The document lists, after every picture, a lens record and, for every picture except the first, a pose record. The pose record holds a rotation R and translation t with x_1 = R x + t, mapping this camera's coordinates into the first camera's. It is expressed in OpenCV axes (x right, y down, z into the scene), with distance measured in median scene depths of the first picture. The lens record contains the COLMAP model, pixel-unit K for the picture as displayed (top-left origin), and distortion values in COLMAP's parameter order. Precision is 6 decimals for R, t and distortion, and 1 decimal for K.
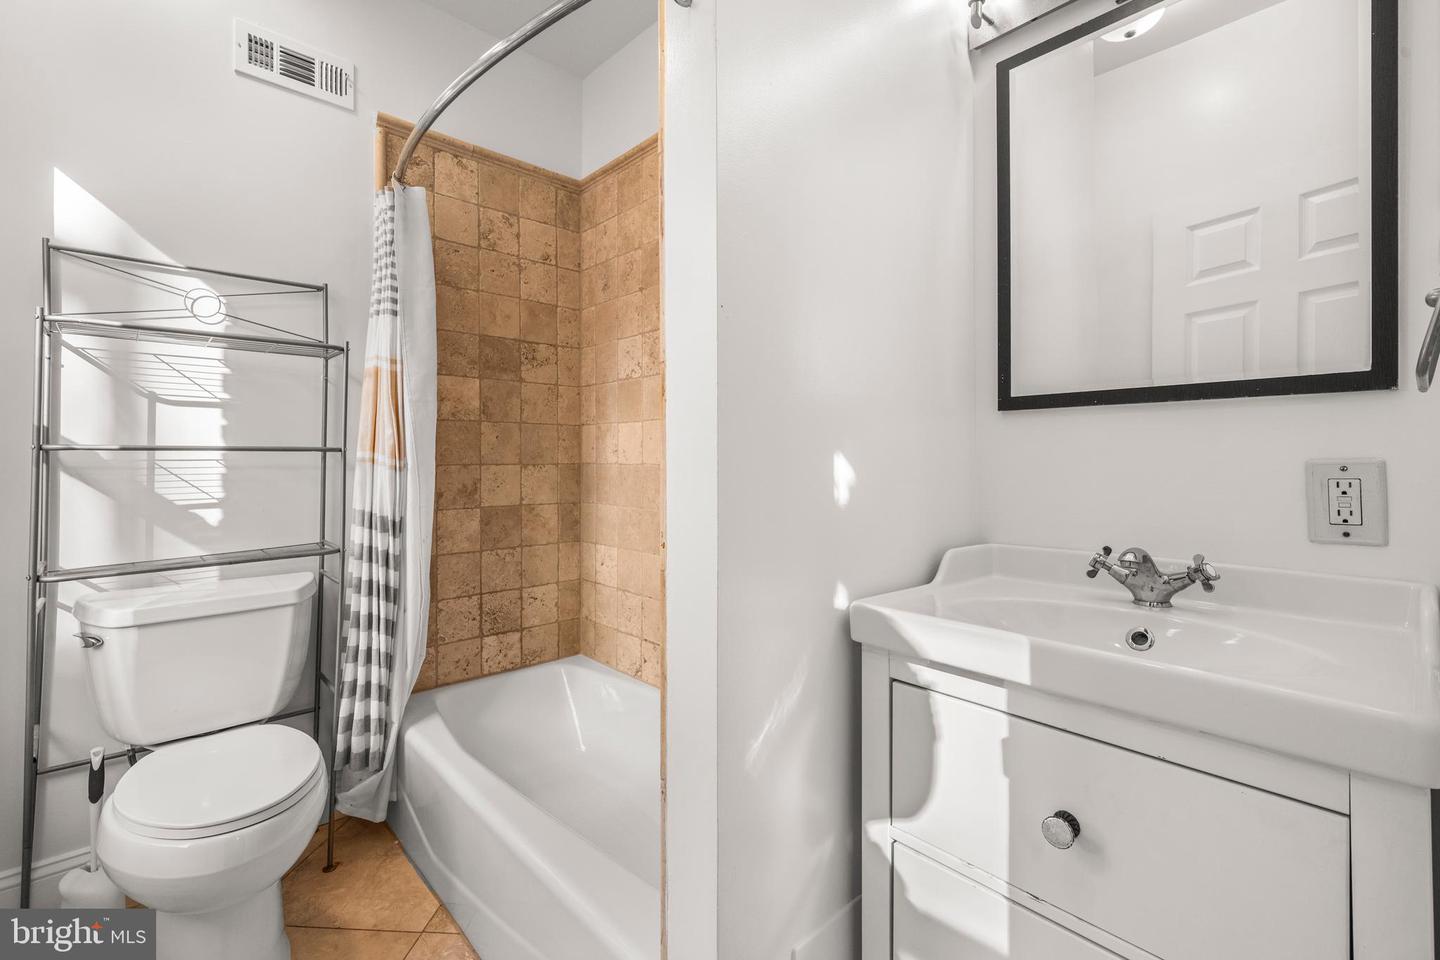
lens RADIAL K [[618.1, 0, 722.6], [0, 618.1, 473.8], [0, 0, 1]] dist [-0.000123, -0.000015]
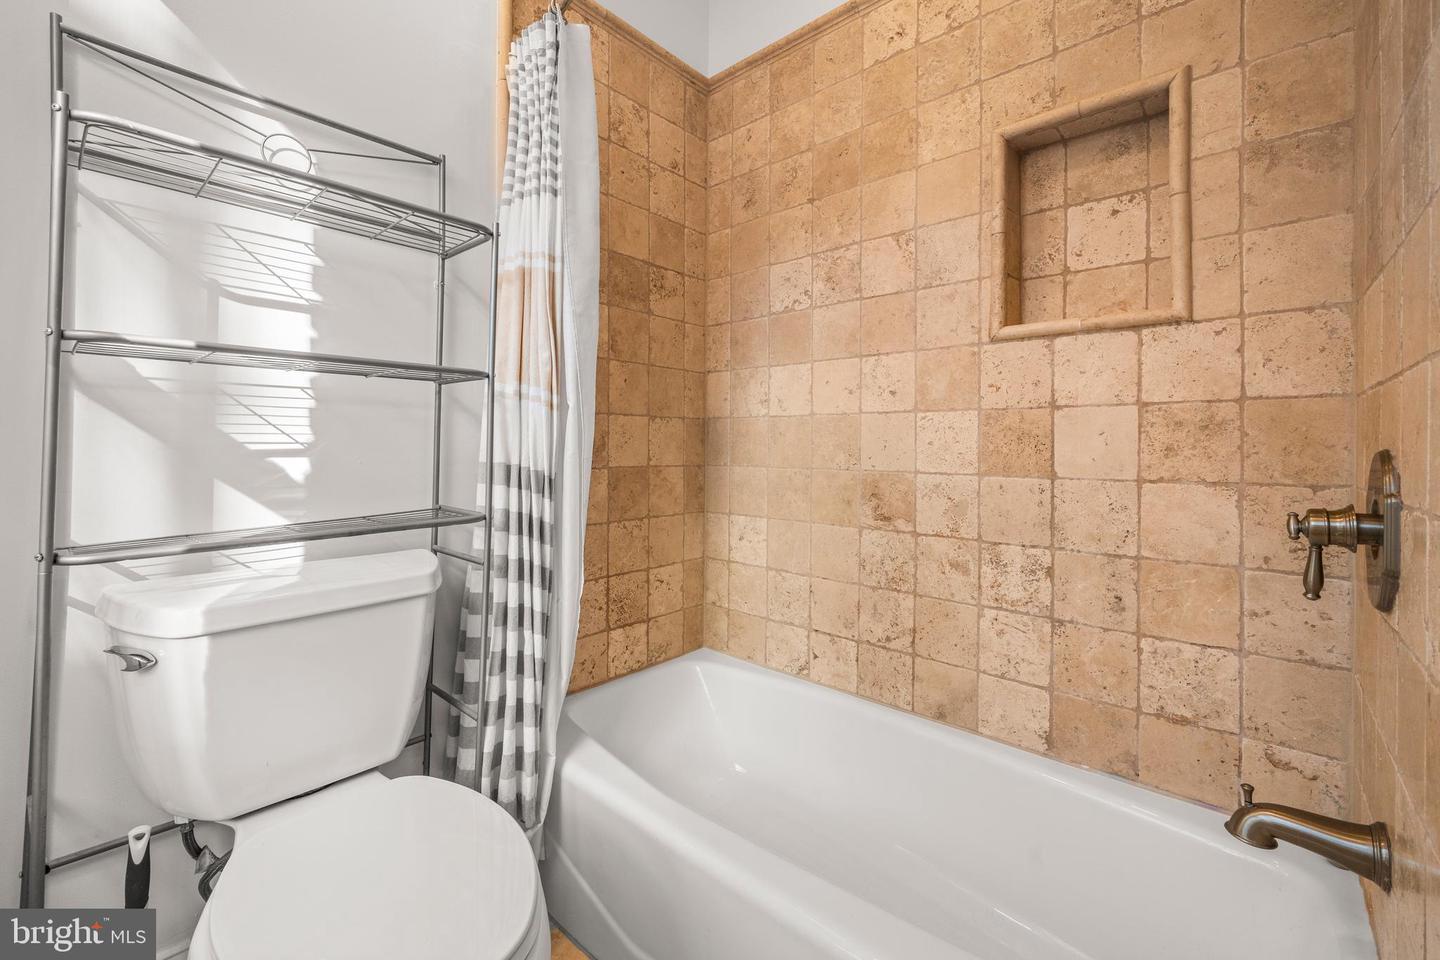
lens RADIAL K [[591.3, 0, 720.7], [0, 591.3, 457.9], [0, 0, 1]] dist [-0.002006, 0.000243]
pose [[0.996507, 0.004110, 0.083408, -0.308571], [-0.003956, 0.999990, -0.002004, 0.042374], [-0.083416, 0.001667, 0.996513, 0.228552]]
